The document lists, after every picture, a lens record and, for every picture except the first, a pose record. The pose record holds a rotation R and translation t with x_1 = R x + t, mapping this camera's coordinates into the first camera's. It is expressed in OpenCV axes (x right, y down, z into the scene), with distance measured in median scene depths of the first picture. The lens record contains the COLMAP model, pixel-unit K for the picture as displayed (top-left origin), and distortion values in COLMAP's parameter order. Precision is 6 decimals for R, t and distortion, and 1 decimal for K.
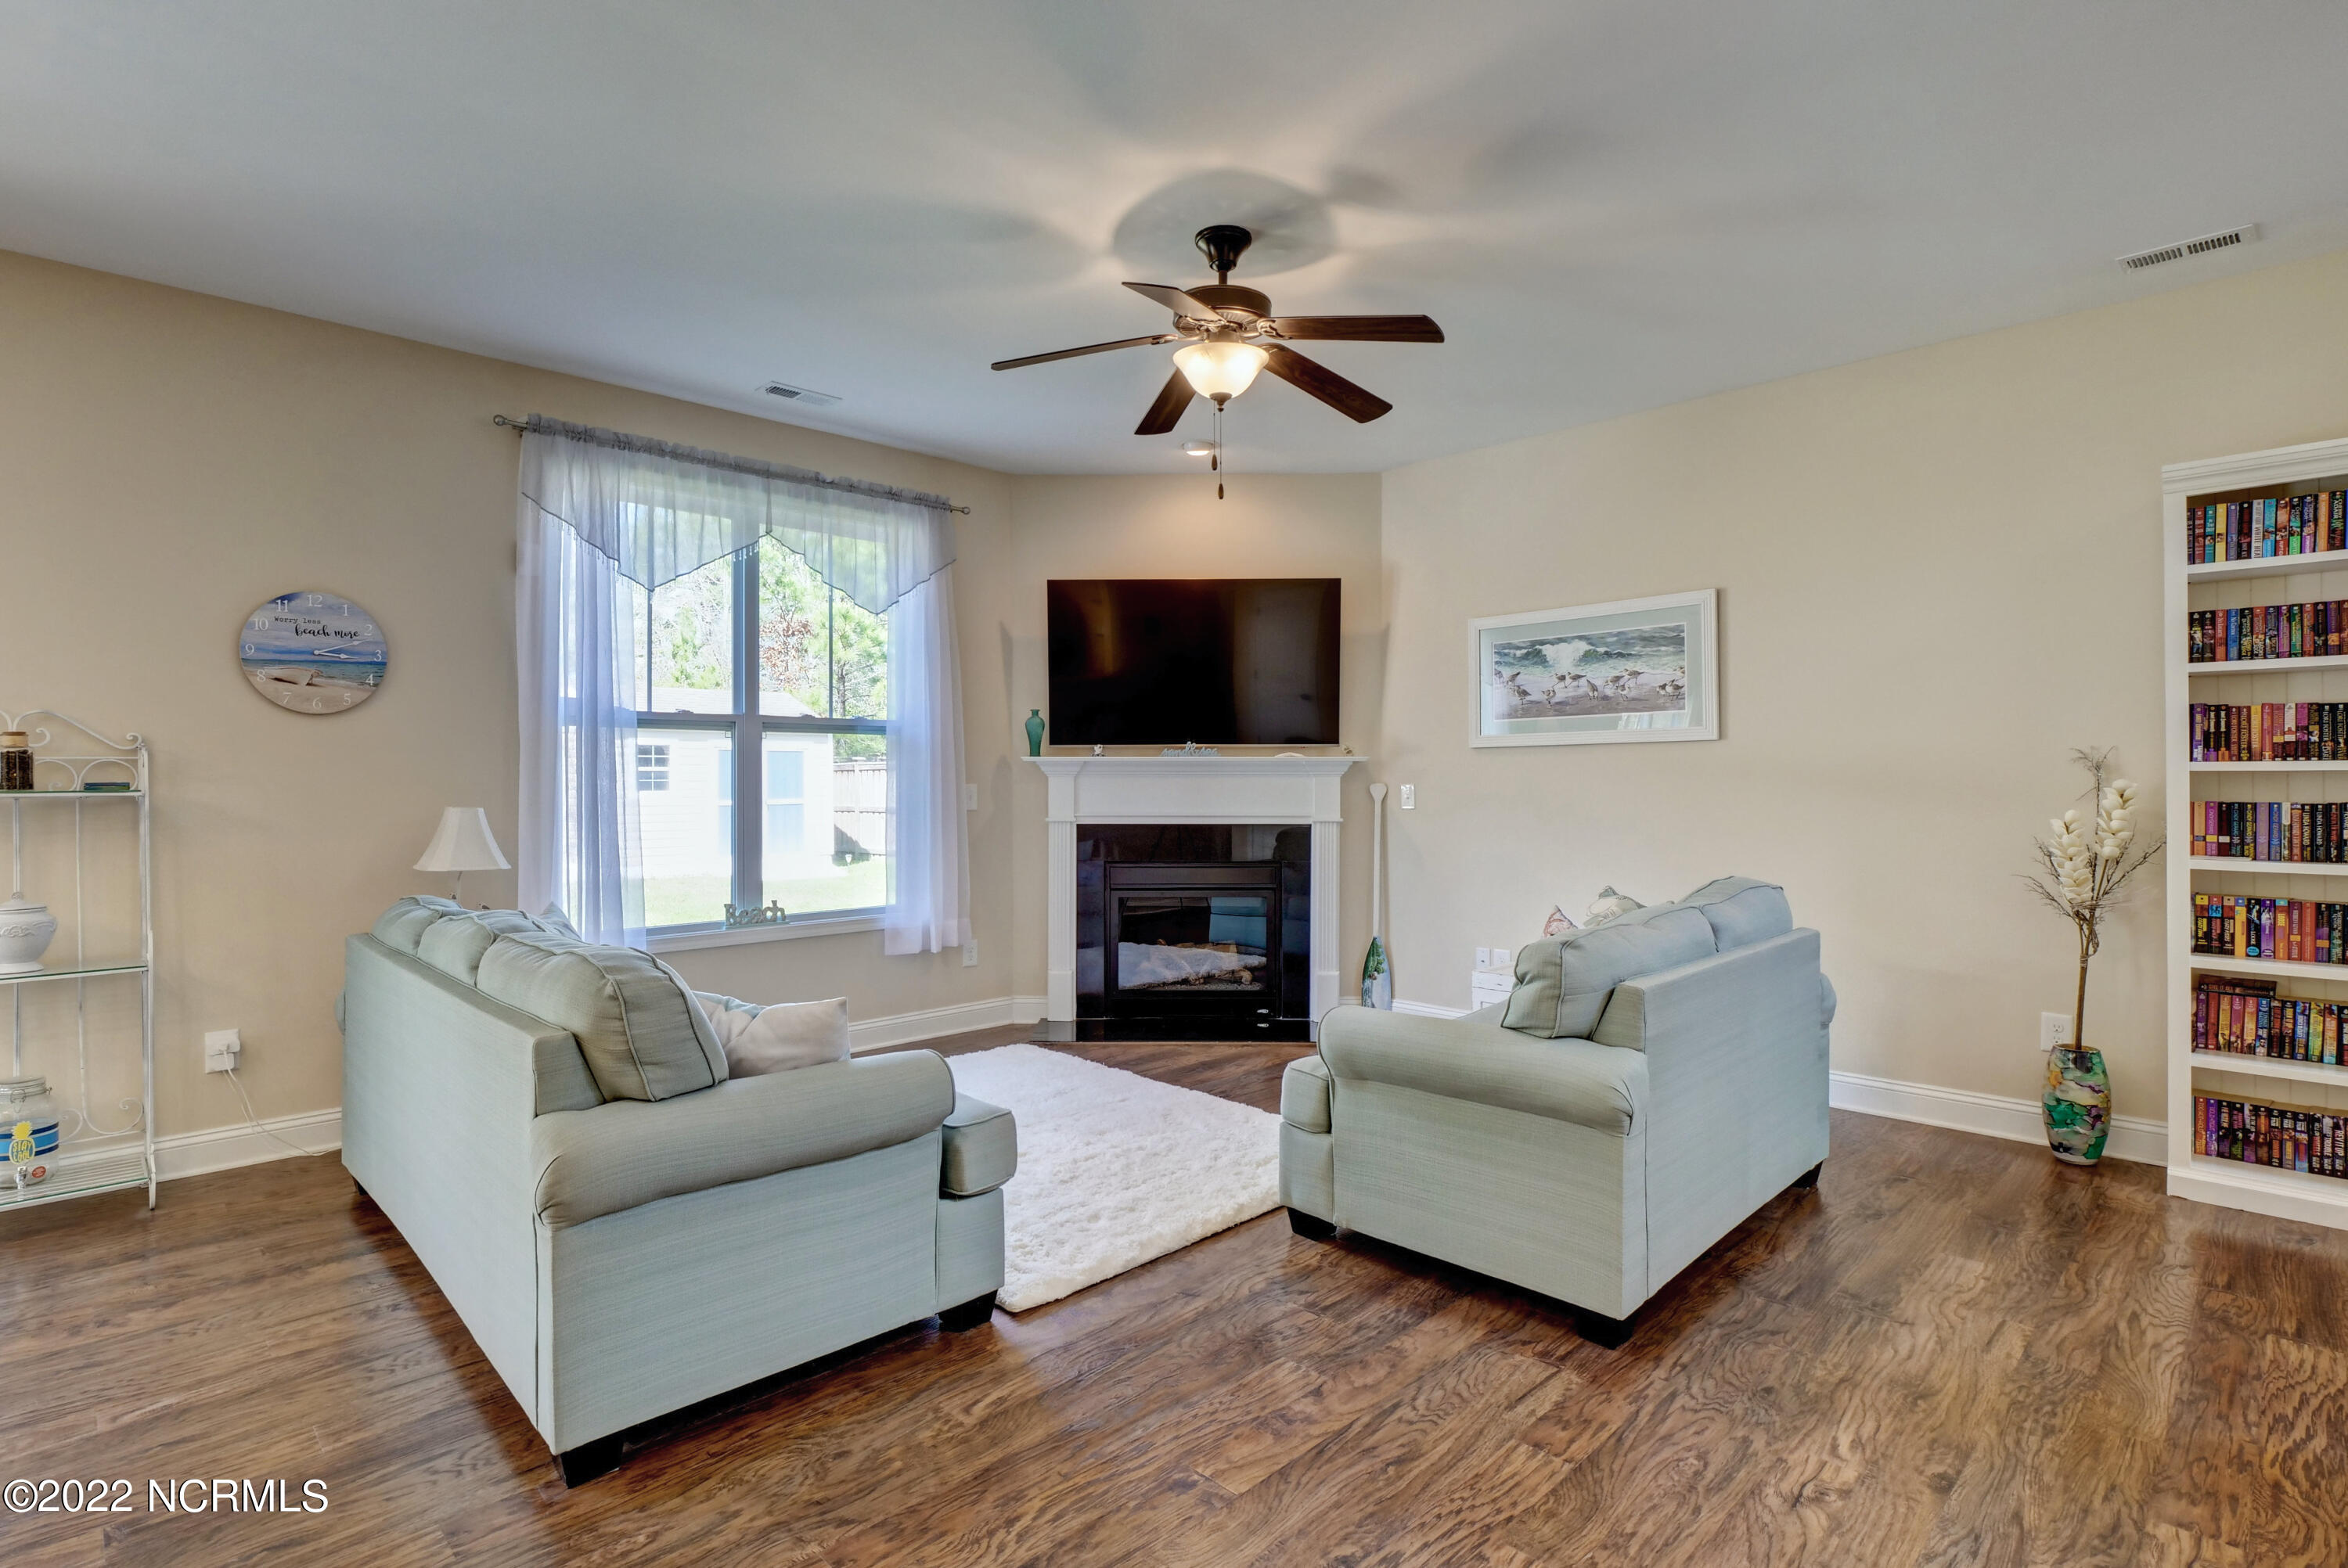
lens RADIAL K [[1128.2, 0, 1172.8], [0, 1128.2, 775.8], [0, 0, 1]] dist [-0.012178, -0.000305]
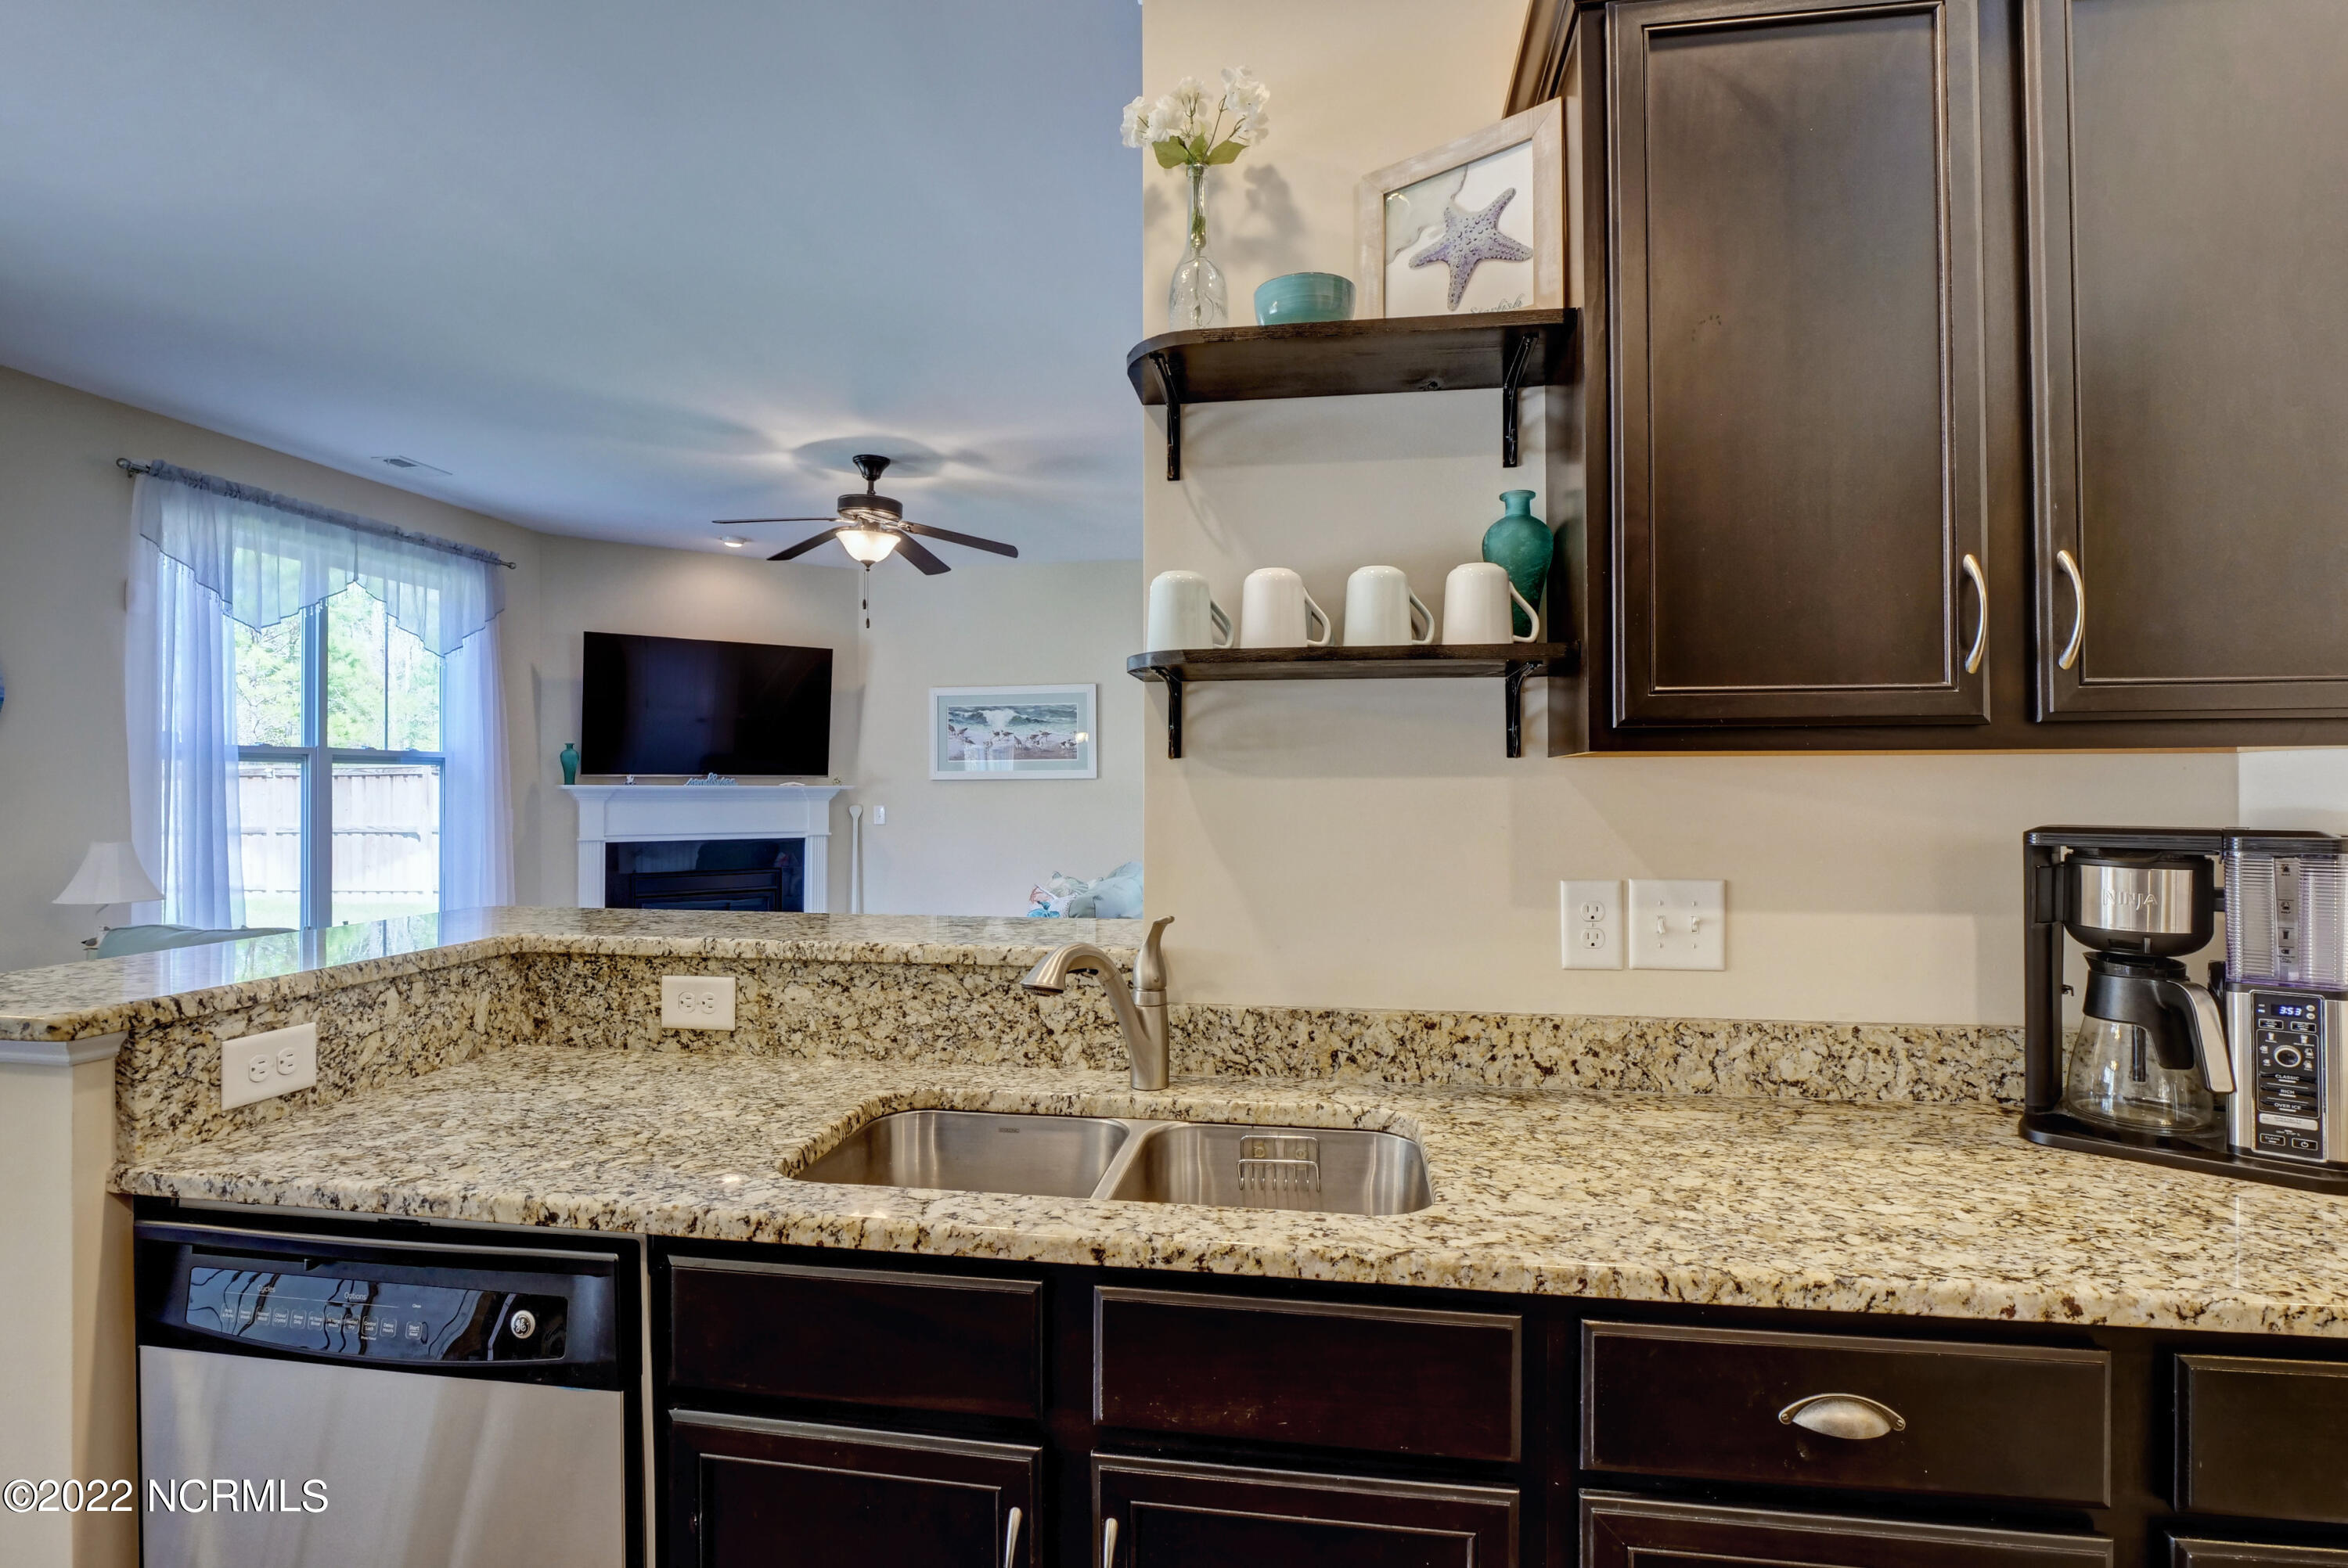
lens RADIAL K [[1128.2, 0, 1171.4], [0, 1128.2, 779.4], [0, 0, 1]] dist [-0.012178, -0.000305]
pose [[0.803243, 0.007347, 0.595606, -0.357470], [-0.004699, 0.999971, -0.005998, -0.021187], [-0.595632, 0.002019, 0.803255, -0.321014]]
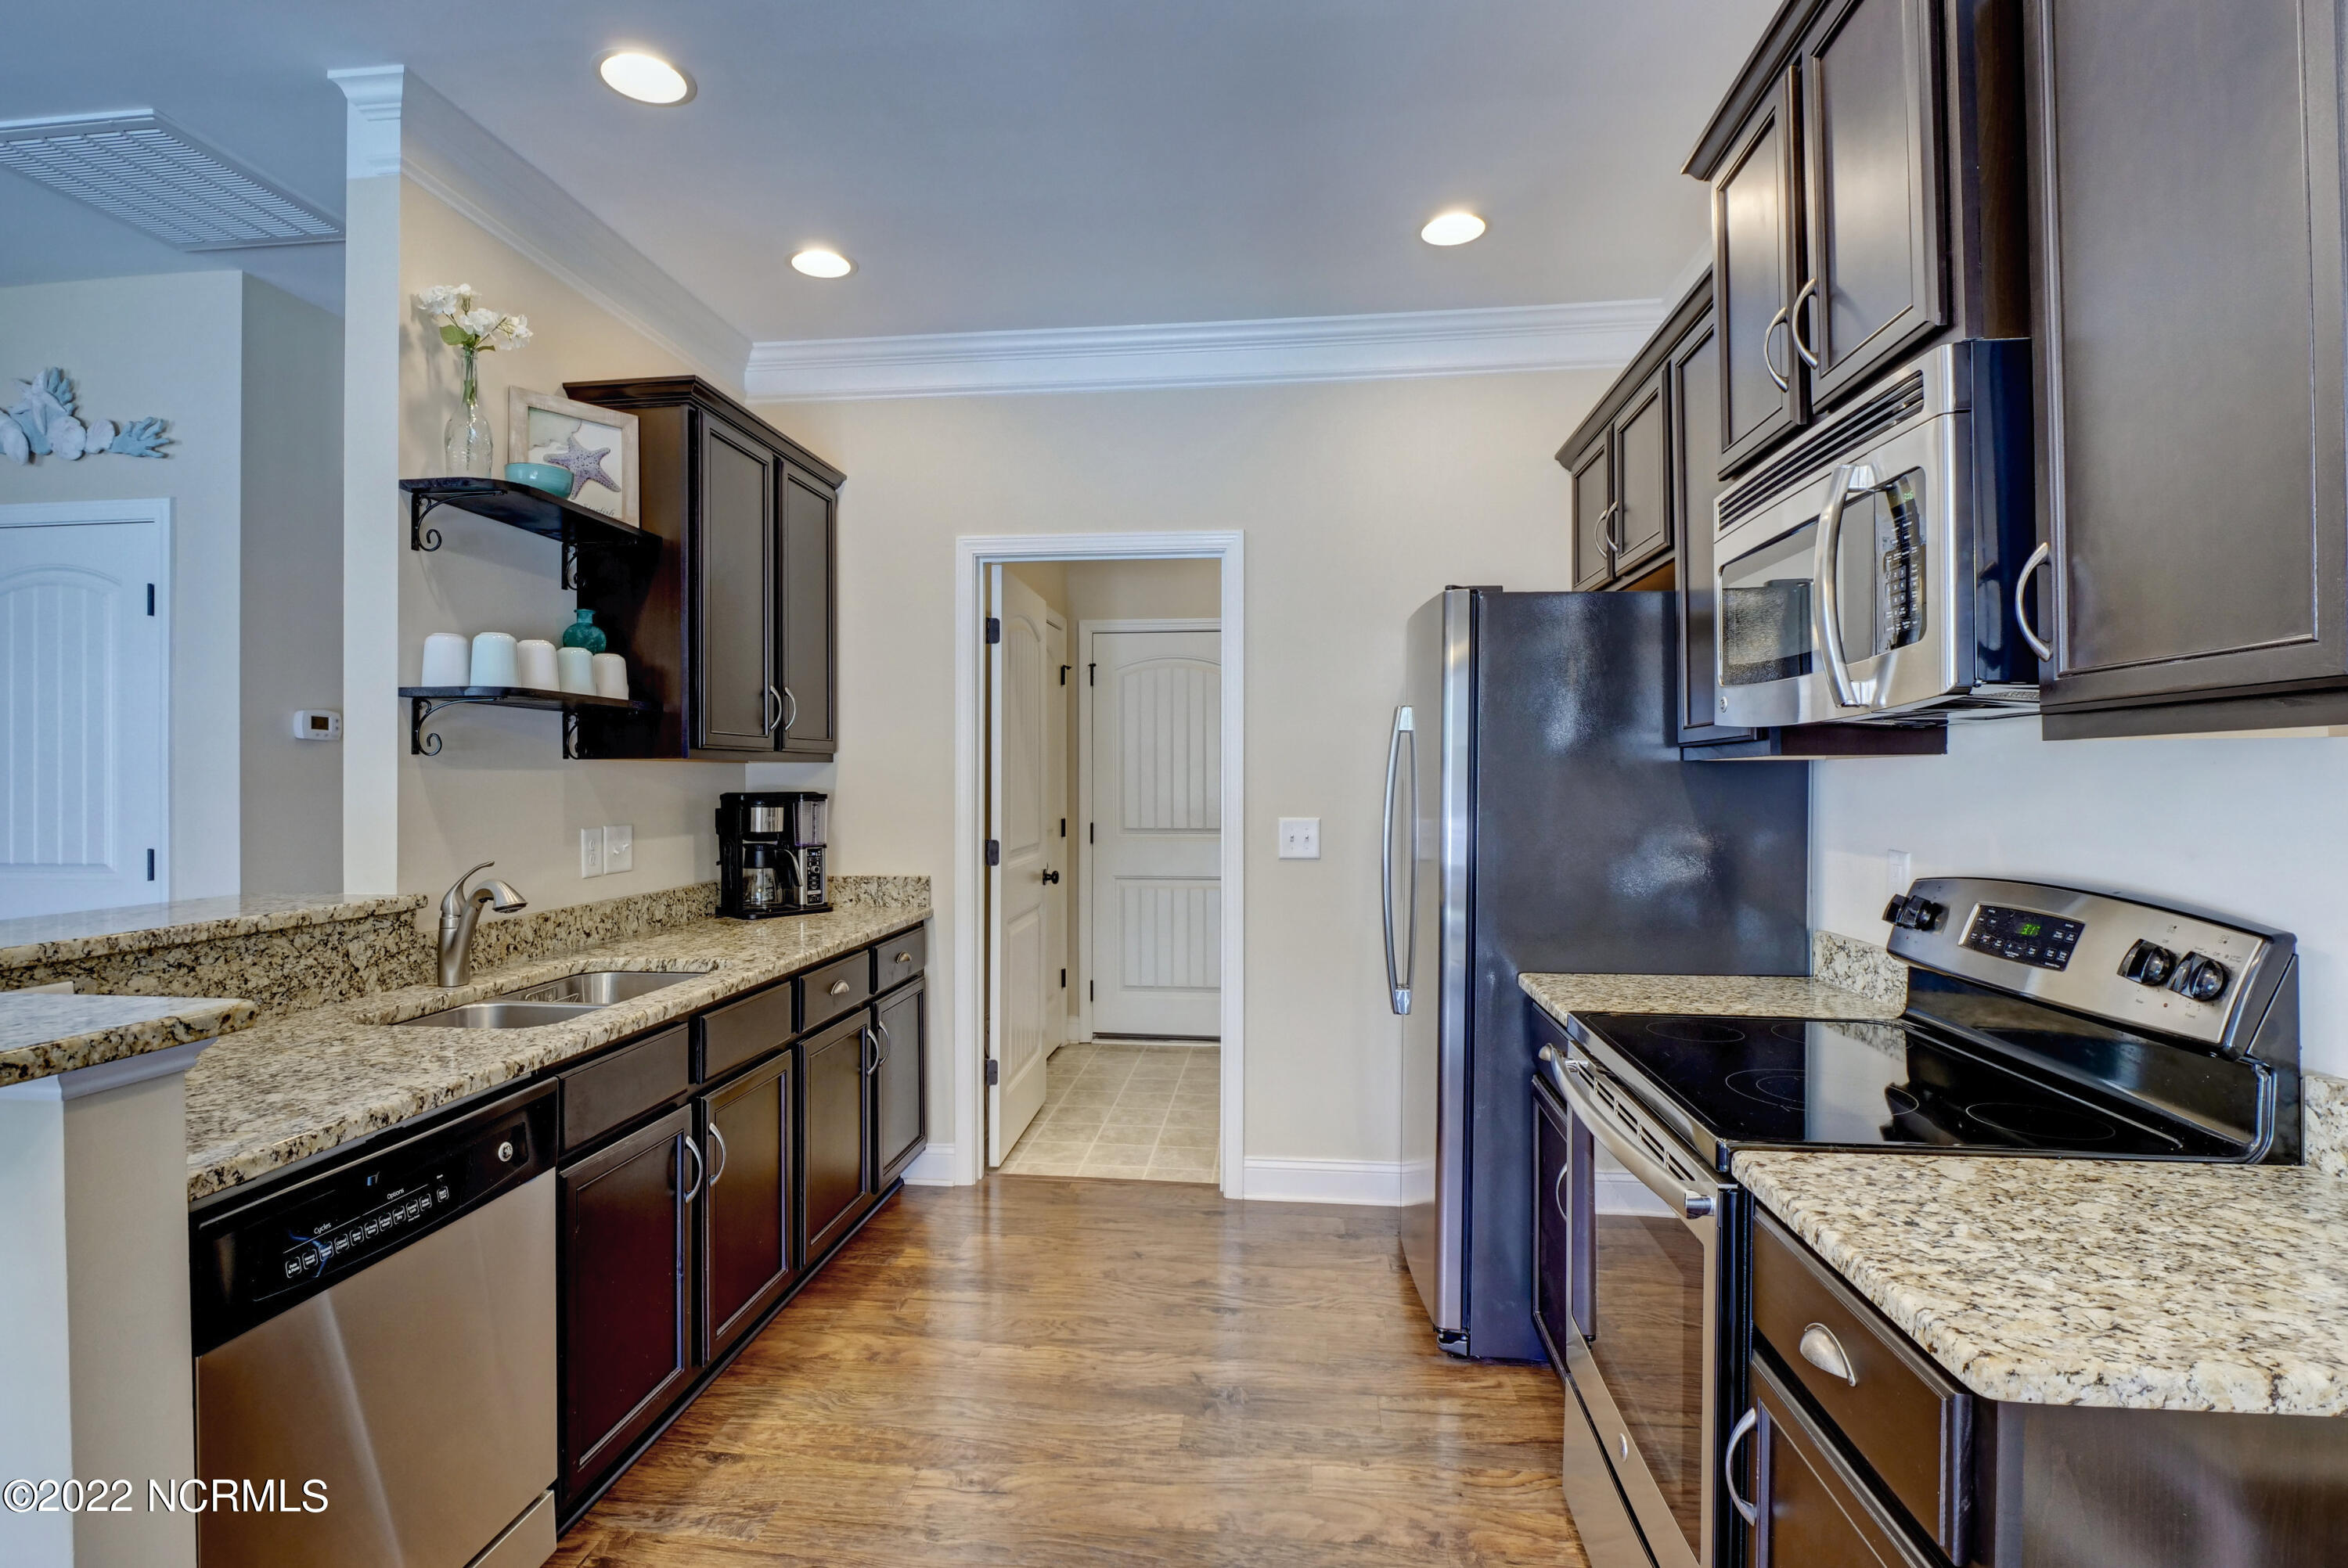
lens RADIAL K [[1128.2, 0, 1171.3], [0, 1128.2, 775.2], [0, 0, 1]] dist [-0.012178, -0.000305]
pose [[-0.635972, 0.005280, 0.771694, -1.899676], [-0.001449, 0.999967, -0.008036, -0.005738], [-0.771711, -0.006229, -0.635943, 1.117643]]
